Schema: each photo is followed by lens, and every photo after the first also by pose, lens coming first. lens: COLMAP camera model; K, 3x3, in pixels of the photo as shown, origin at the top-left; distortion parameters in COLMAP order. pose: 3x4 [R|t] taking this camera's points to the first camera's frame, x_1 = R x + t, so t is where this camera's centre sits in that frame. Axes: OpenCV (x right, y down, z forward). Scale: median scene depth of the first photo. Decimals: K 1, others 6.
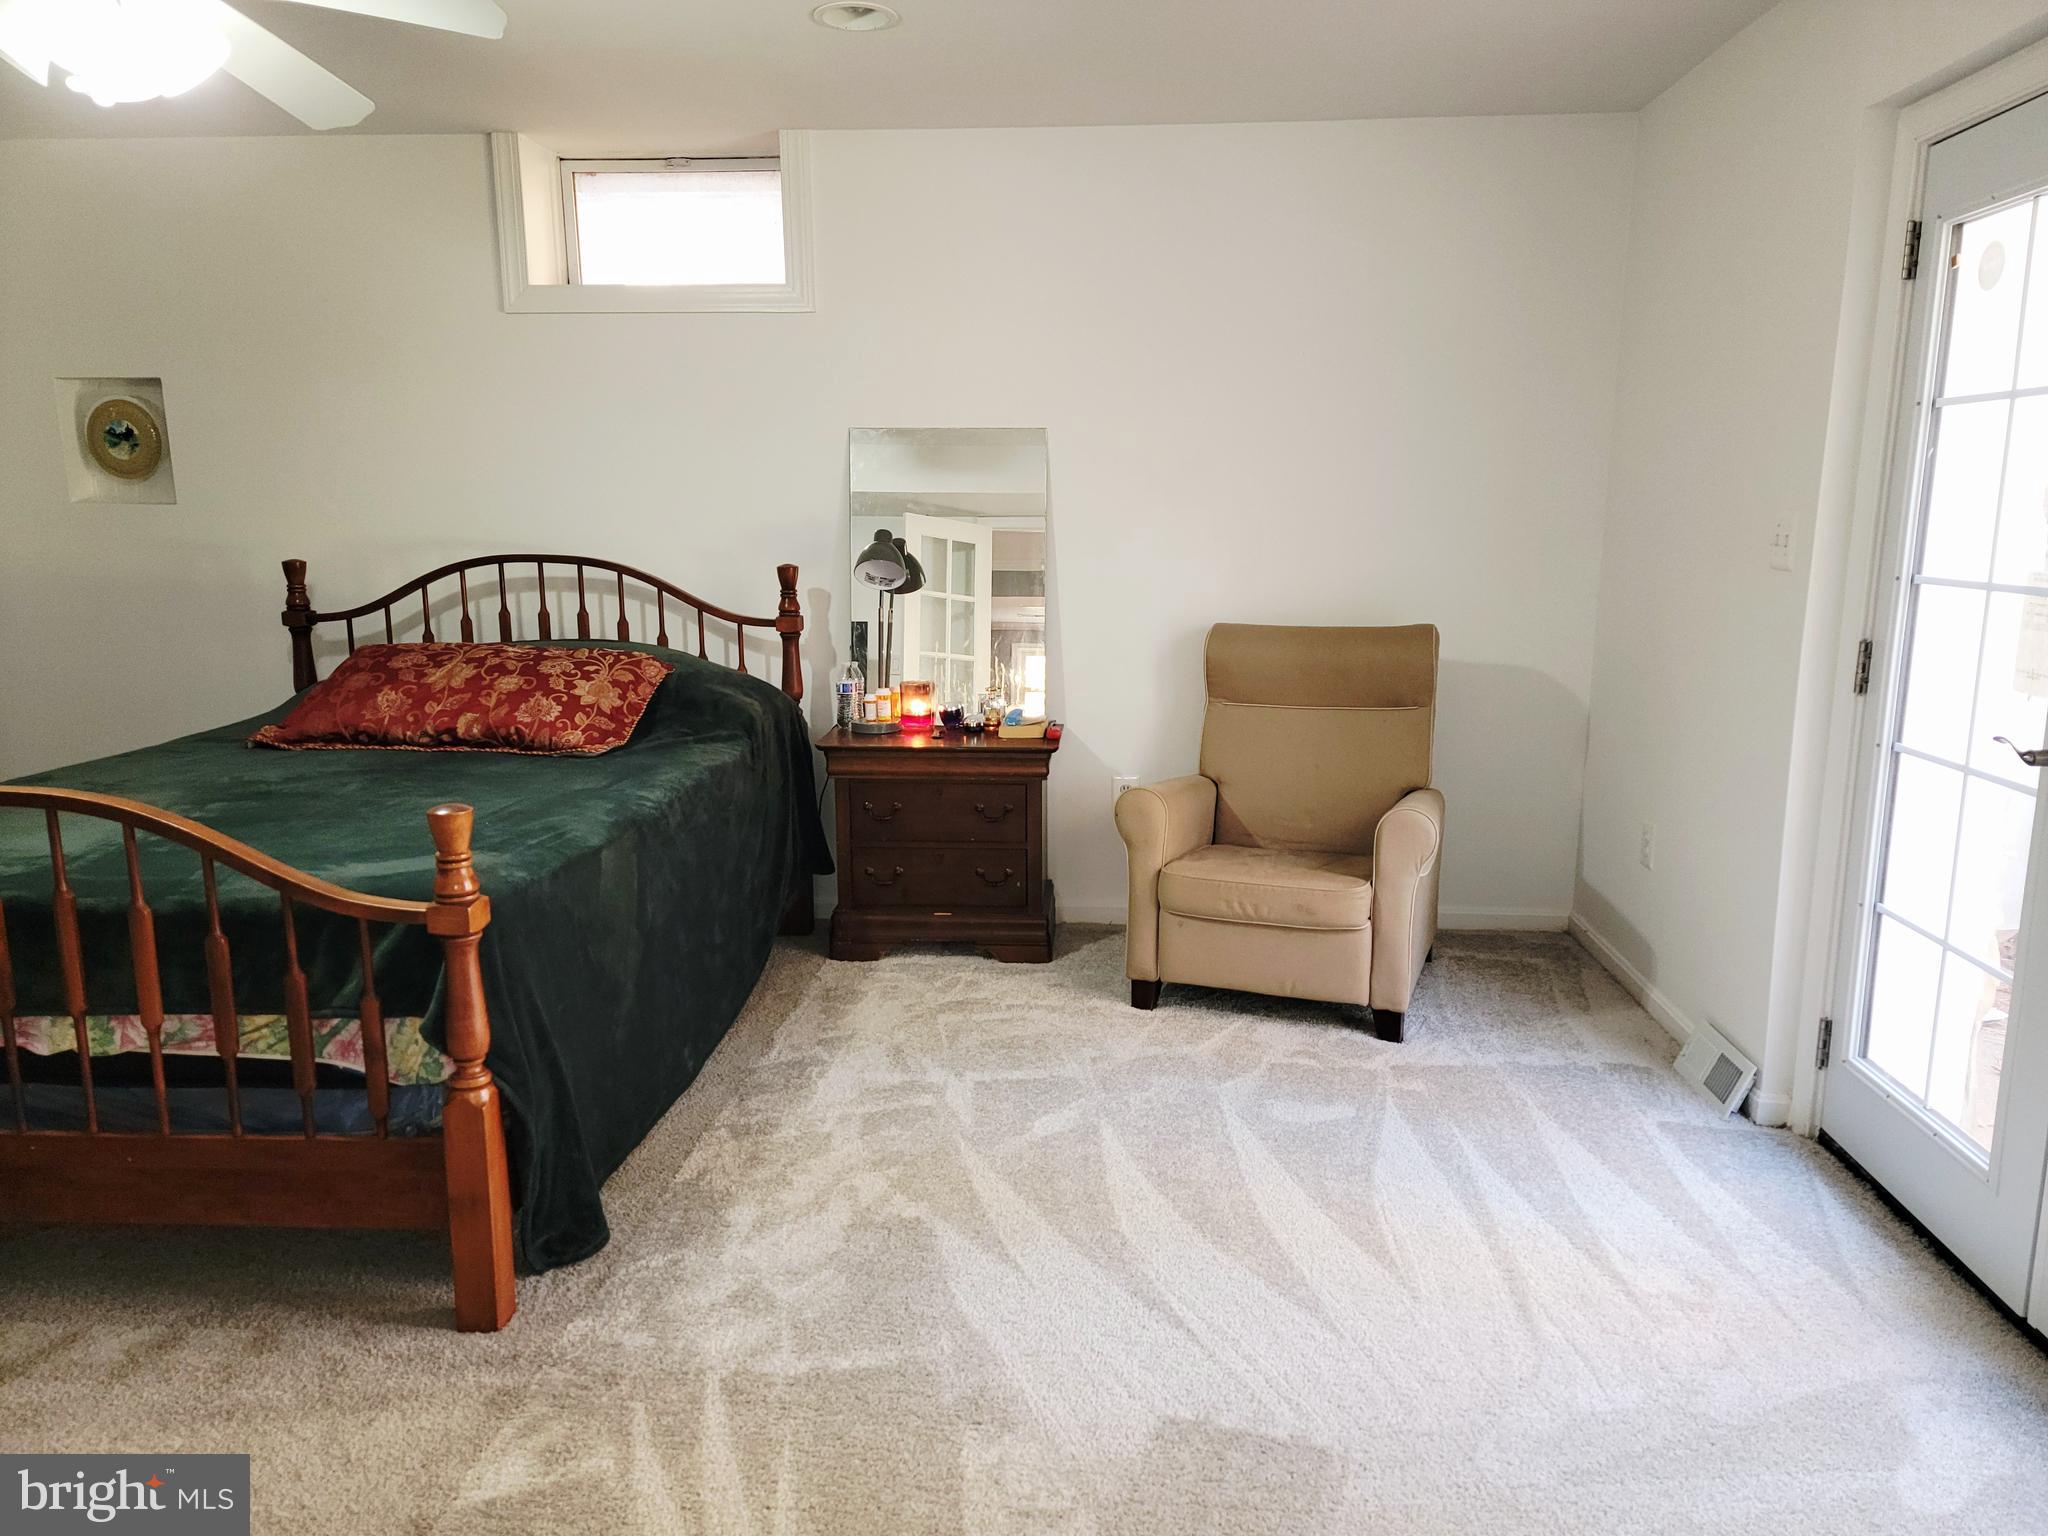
lens RADIAL K [[1416.1, 0, 1026.8], [0, 1416.1, 763.8], [0, 0, 1]] dist [0.067266, -0.055530]
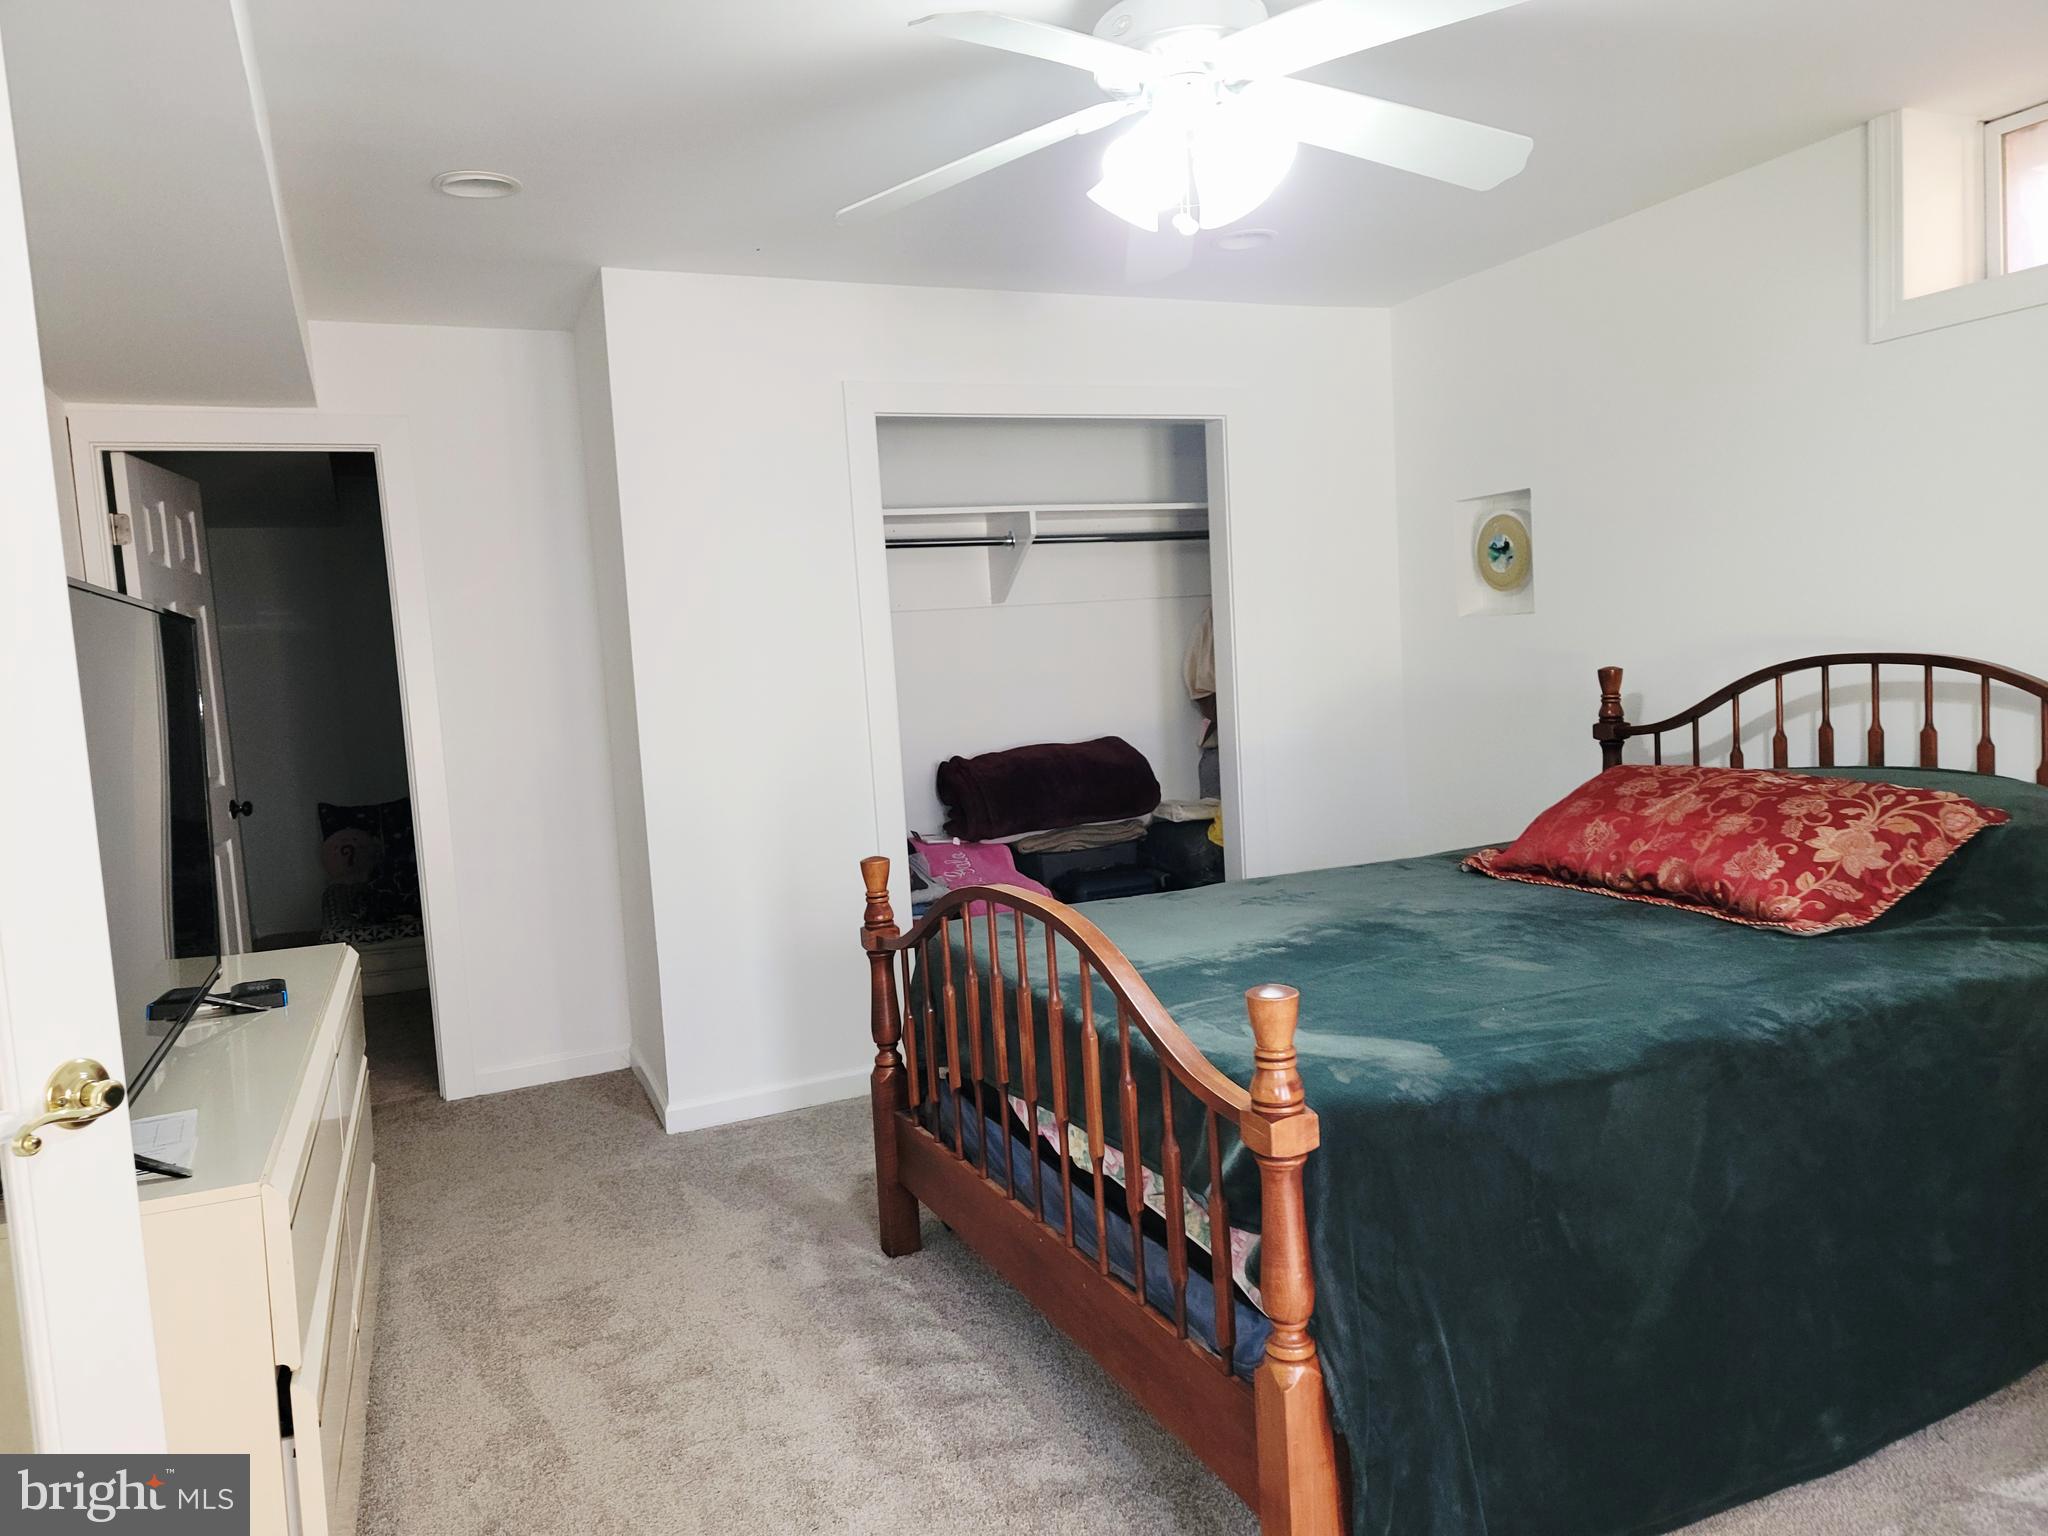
lens RADIAL K [[1416.1, 0, 1040.6], [0, 1416.1, 755.8], [0, 0, 1]] dist [0.067266, -0.055530]
pose [[0.478388, 0.037706, -0.877339, 0.133096], [-0.100469, 0.994867, -0.012026, -0.045859], [0.872382, 0.093899, 0.479721, 0.301016]]
